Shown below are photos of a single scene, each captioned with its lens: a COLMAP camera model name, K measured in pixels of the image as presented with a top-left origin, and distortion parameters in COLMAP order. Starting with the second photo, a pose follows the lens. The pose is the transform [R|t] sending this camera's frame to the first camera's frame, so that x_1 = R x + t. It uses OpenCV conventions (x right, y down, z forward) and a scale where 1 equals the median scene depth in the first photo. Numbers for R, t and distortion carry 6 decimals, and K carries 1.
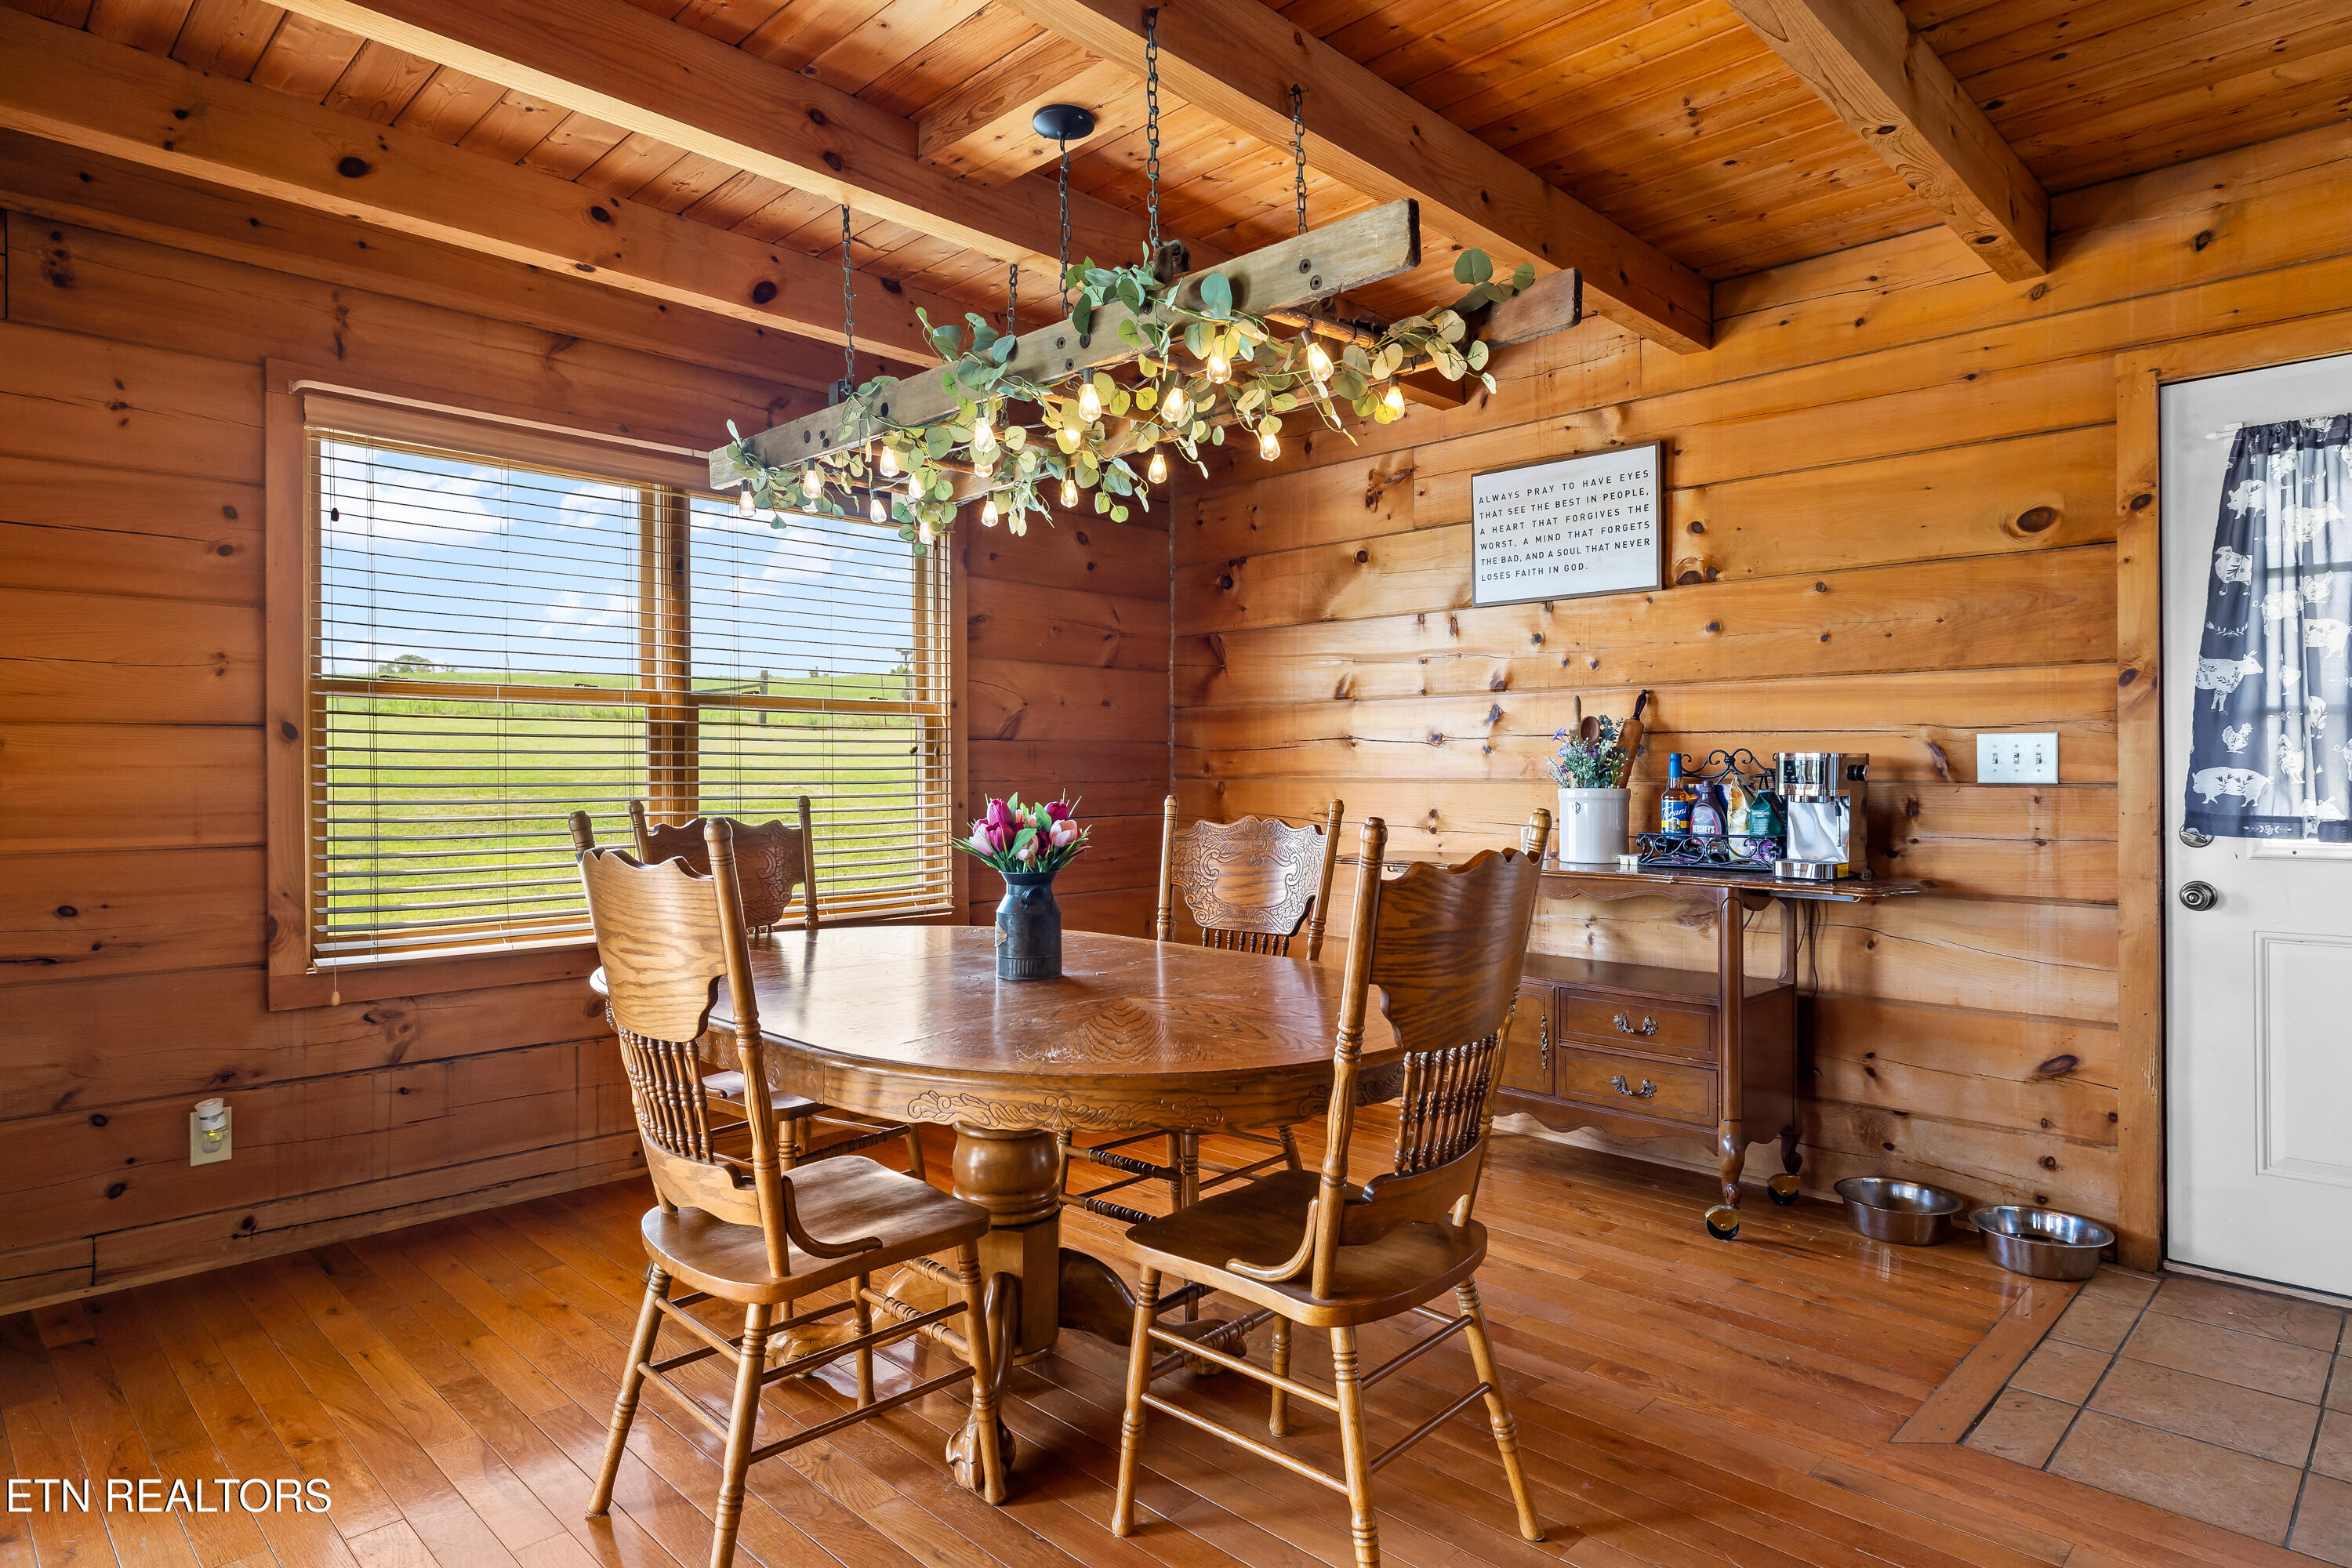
lens RADIAL K [[1320.2, 0, 1174.7], [0, 1320.2, 751.4], [0, 0, 1]] dist [-0.002246, 0.001921]
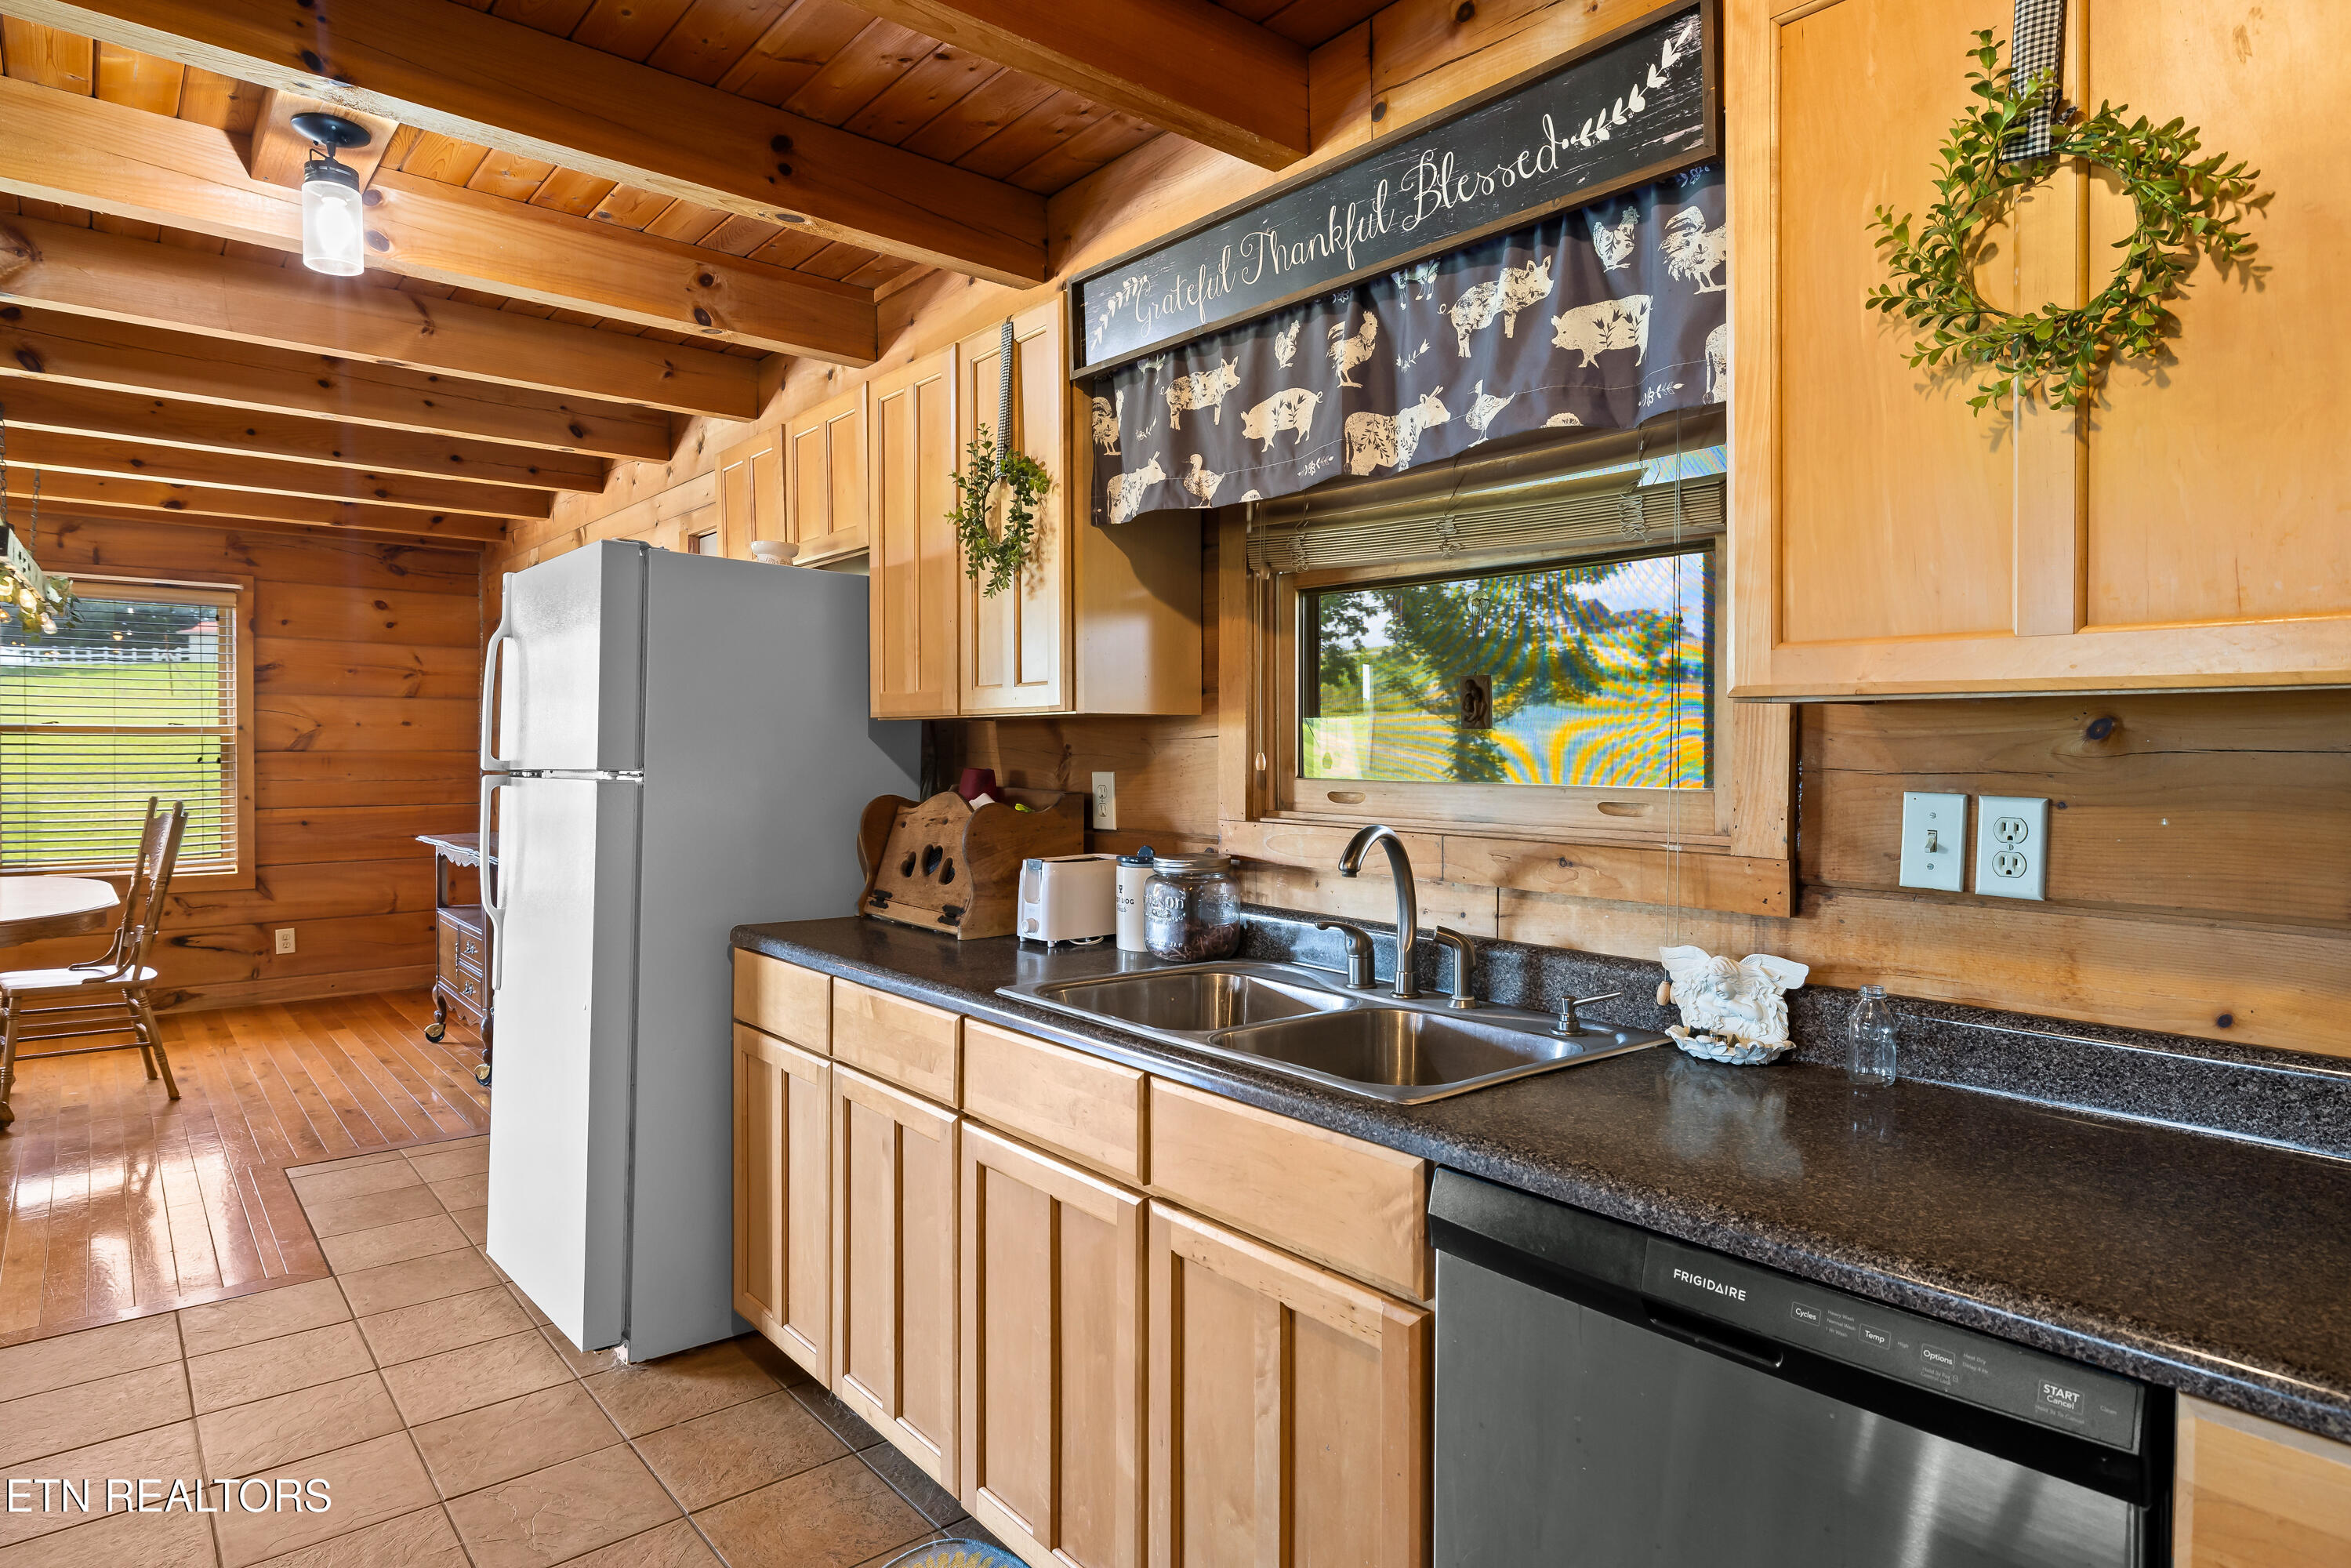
lens RADIAL K [[1319.7, 0, 1186.7], [0, 1319.7, 757.6], [0, 0, 1]] dist [-0.002246, 0.001921]
pose [[0.994683, 0.005575, -0.102829, 1.009006], [-0.003181, 0.999720, 0.023430, -0.039757], [0.102931, -0.022979, 0.994423, -0.325453]]
